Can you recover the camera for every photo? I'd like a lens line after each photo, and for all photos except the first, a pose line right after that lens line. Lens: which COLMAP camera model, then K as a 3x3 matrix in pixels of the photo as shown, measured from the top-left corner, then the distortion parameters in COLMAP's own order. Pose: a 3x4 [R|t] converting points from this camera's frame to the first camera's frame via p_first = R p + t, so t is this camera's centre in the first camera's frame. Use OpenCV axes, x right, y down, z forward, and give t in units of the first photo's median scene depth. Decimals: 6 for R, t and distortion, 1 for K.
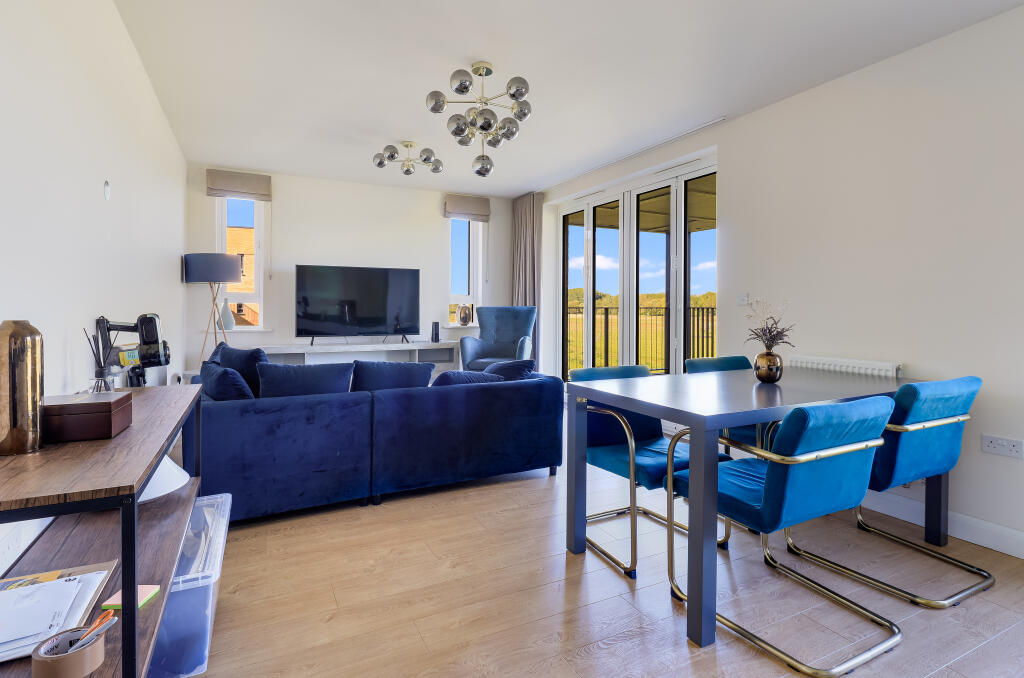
lens RADIAL K [[520.6, 0, 517.4], [0, 520.6, 310.8], [0, 0, 1]] dist [-0.001941, 0.000011]
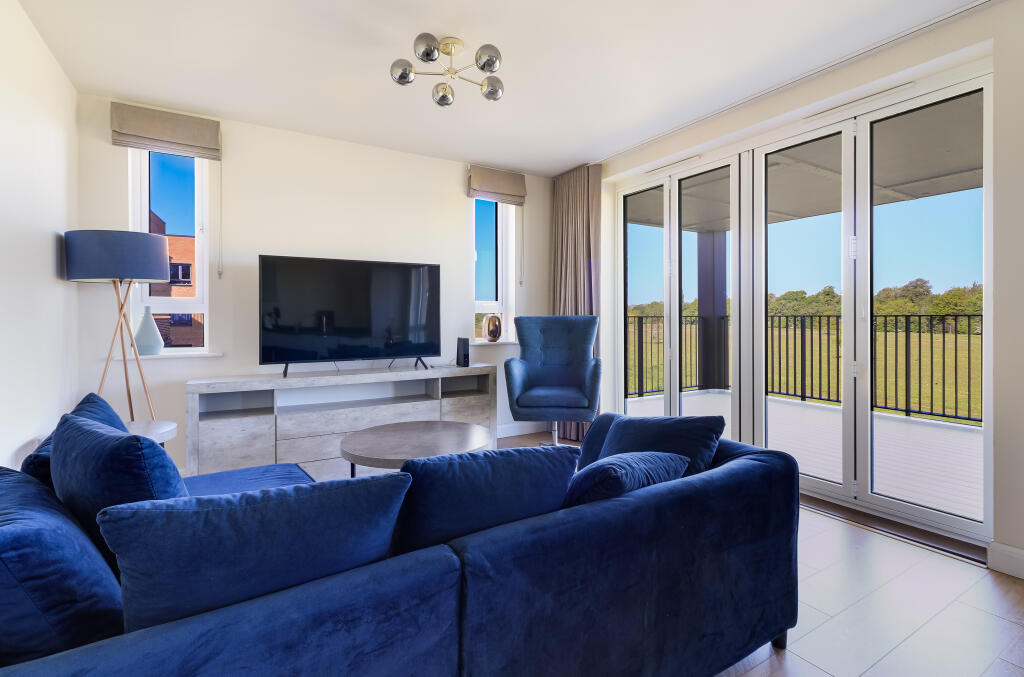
lens RADIAL K [[482.4, 0, 515.4], [0, 482.4, 317.5], [0, 0, 1]] dist [0.003078, 0.000665]
pose [[0.997361, -0.007127, 0.072249, -0.132980], [0.007493, 0.999960, -0.004792, -0.003402], [-0.072212, 0.005321, 0.997375, 0.332051]]
